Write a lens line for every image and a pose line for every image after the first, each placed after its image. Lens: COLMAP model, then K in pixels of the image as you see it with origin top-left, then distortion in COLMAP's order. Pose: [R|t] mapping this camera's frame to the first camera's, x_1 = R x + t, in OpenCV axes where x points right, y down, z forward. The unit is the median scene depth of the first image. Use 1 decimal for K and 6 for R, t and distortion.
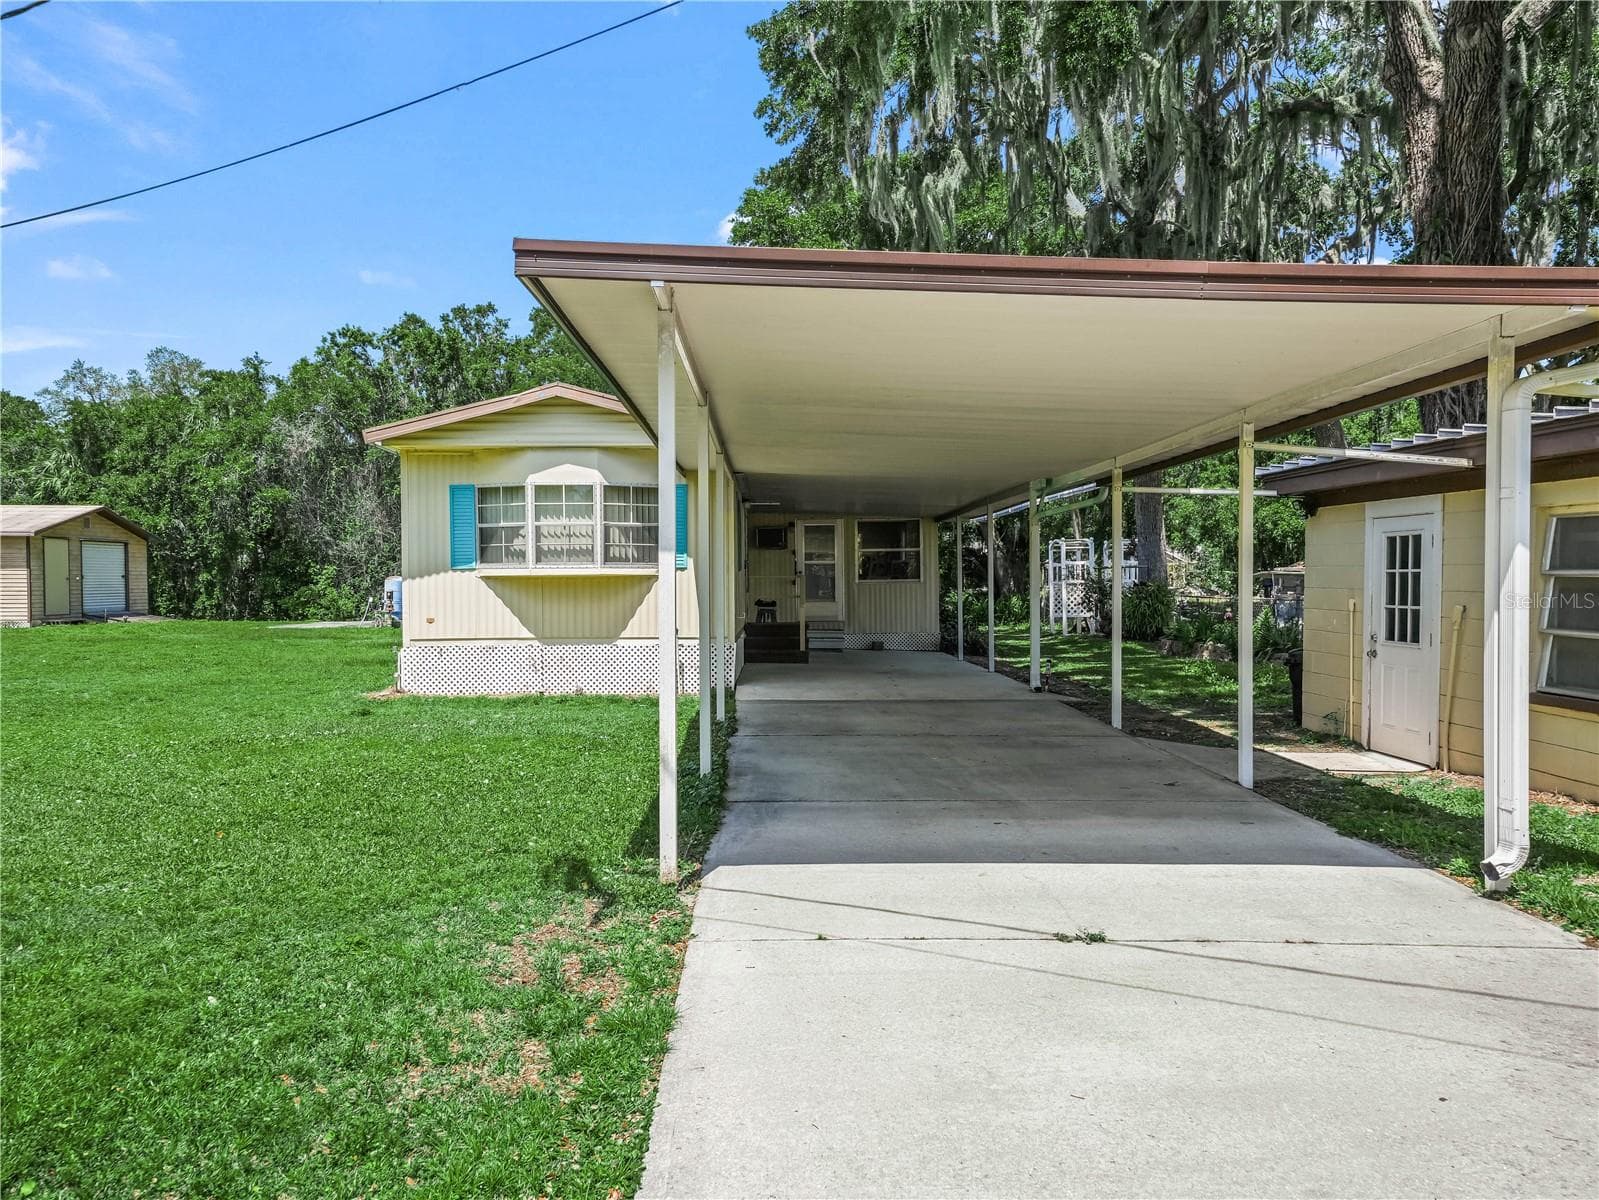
lens RADIAL K [[1323.1, 0, 799.5], [0, 1323.1, 600.0], [0, 0, 1]] dist [0.066616, 0.002791]
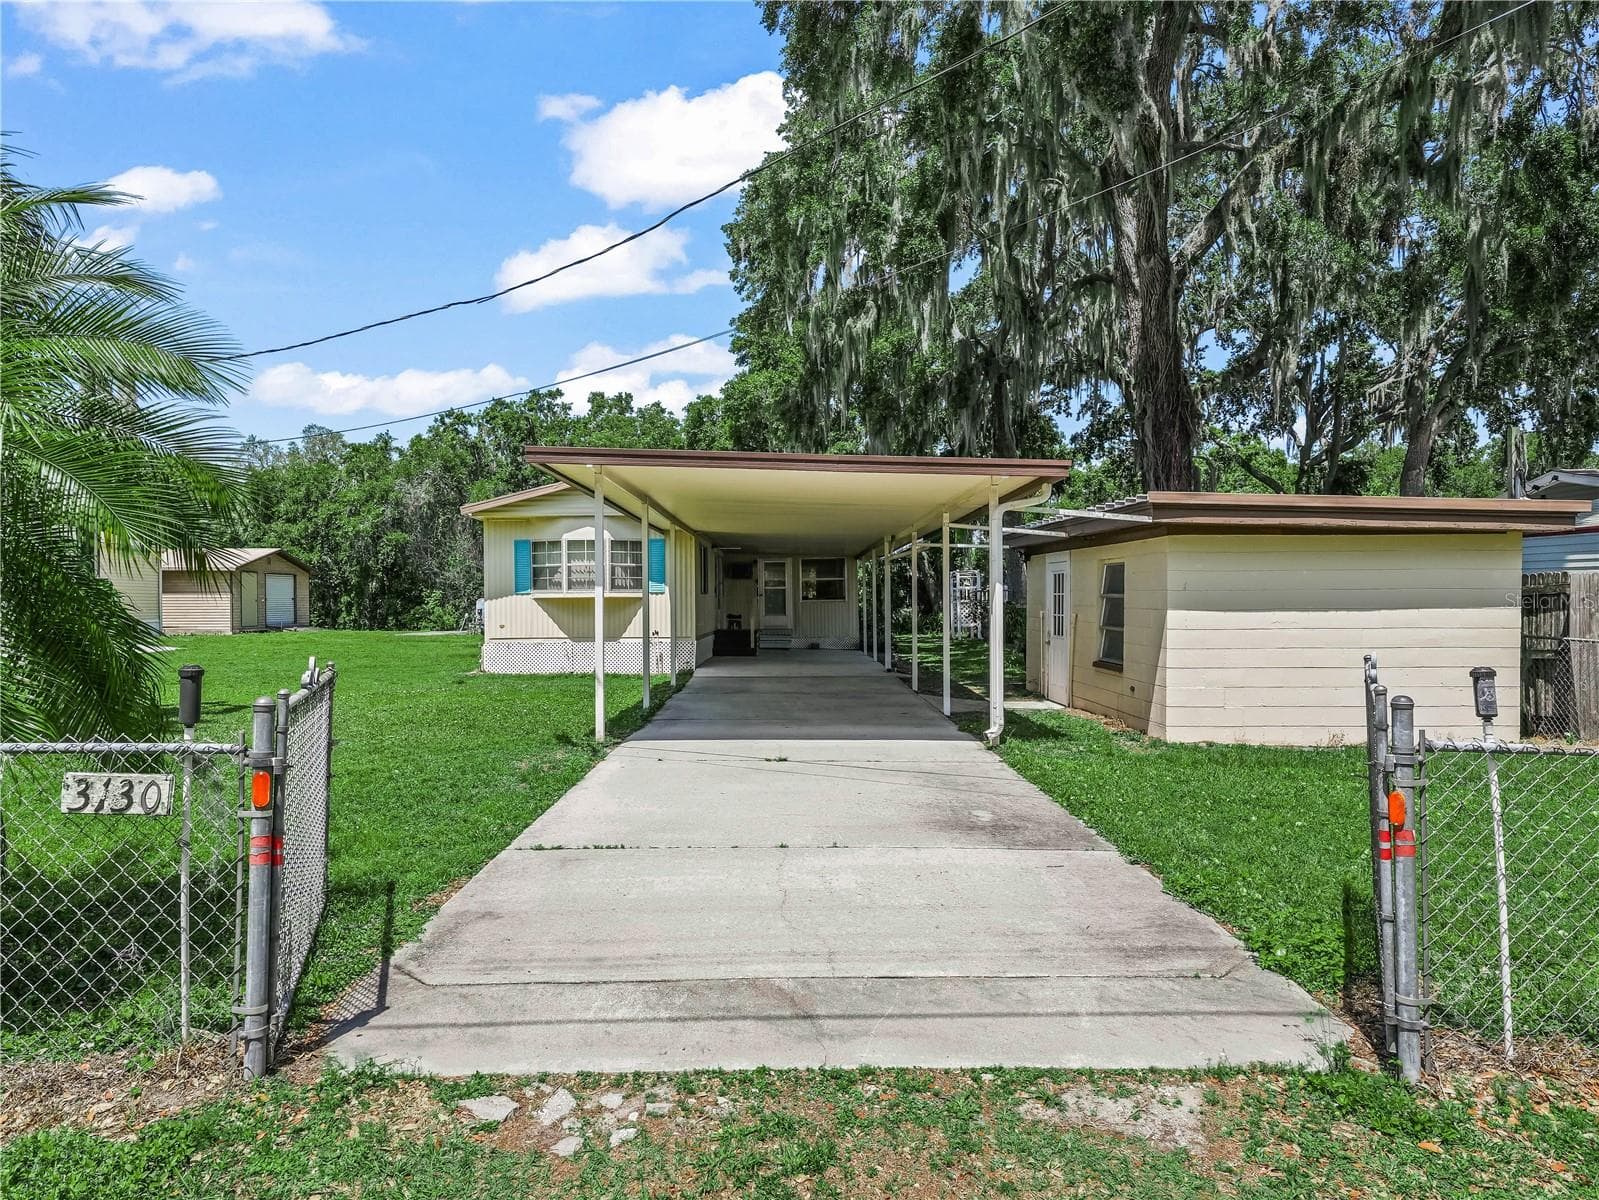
lens RADIAL K [[1169.7, 0, 799.5], [0, 1169.7, 600.0], [0, 0, 1]] dist [0.045090, -0.051081]
pose [[0.999302, -0.001802, -0.037320, 0.079050], [0.001224, 0.999879, -0.015492, 0.003855], [0.037343, 0.015436, 0.999183, -0.234118]]
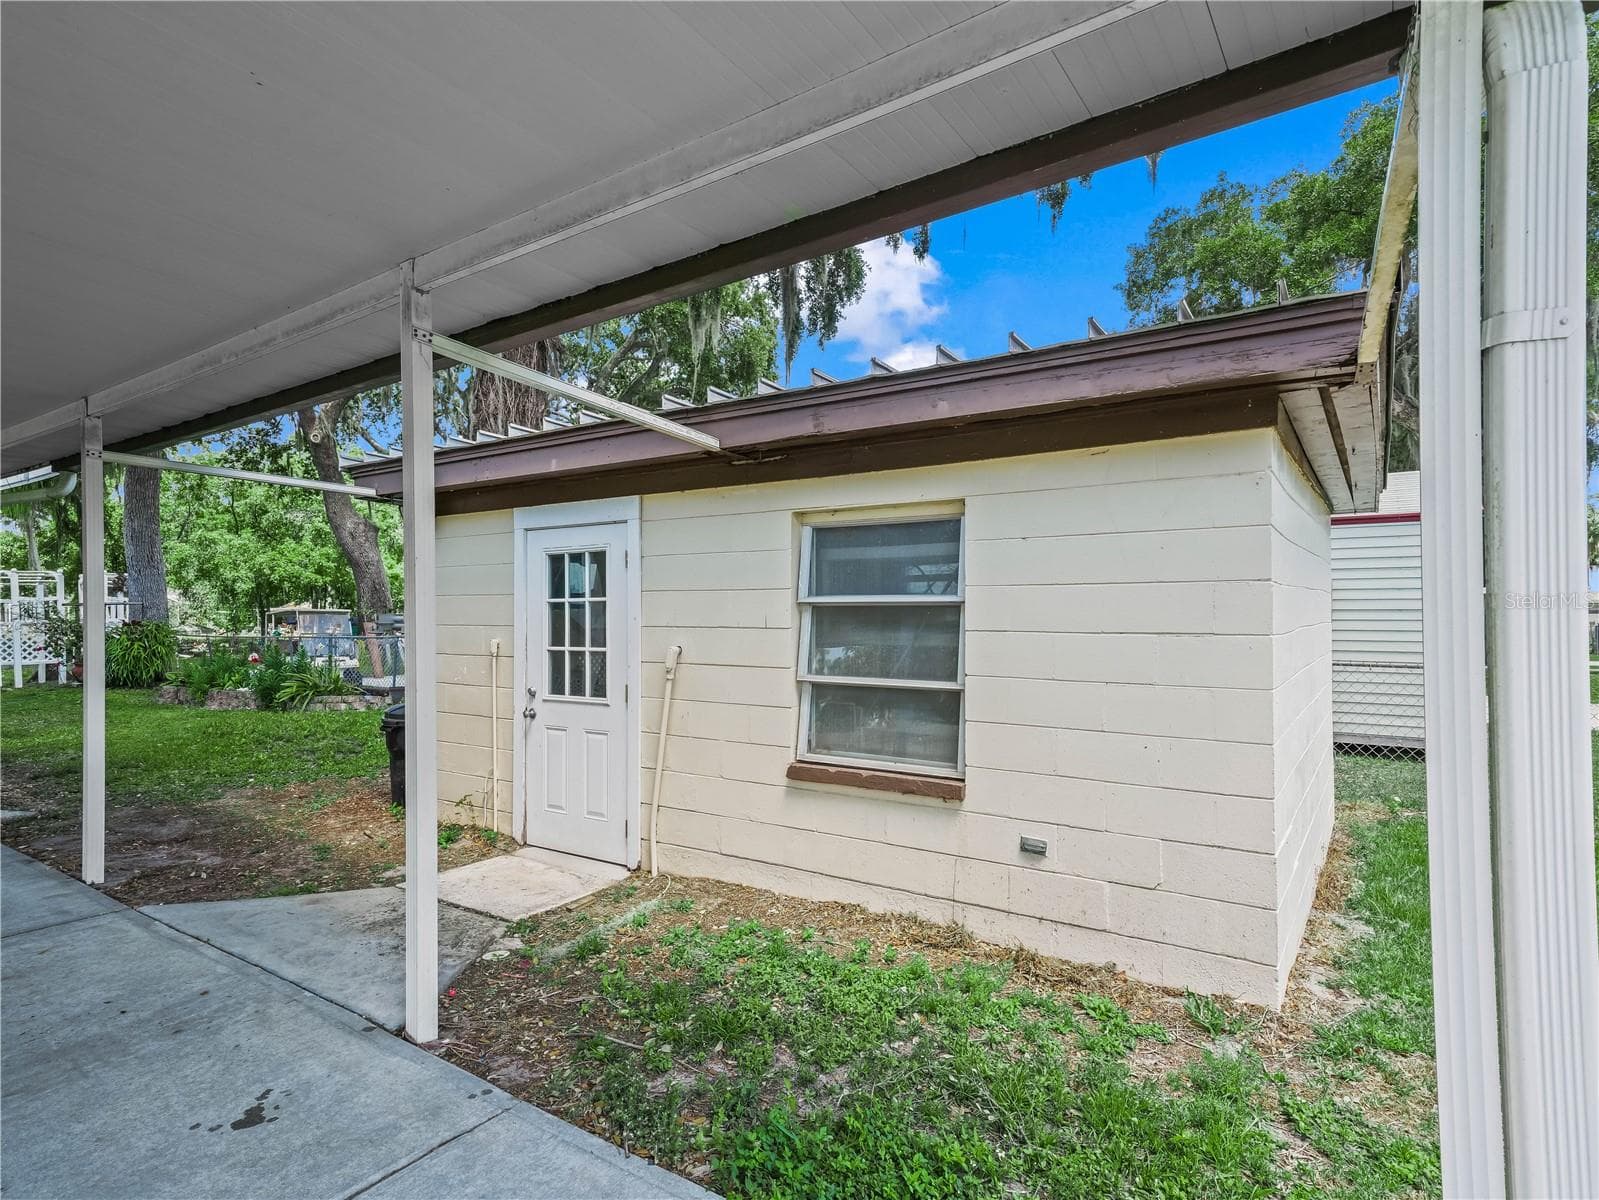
lens RADIAL K [[875.2, 0, 795.6], [0, 875.2, 606.1], [0, 0, 1]] dist [0.028352, 0.000334]
pose [[0.623888, -0.000007, 0.781514, 0.066756], [0.022106, 0.999600, -0.017639, -0.003224], [-0.781201, 0.028281, 0.623638, 0.273871]]
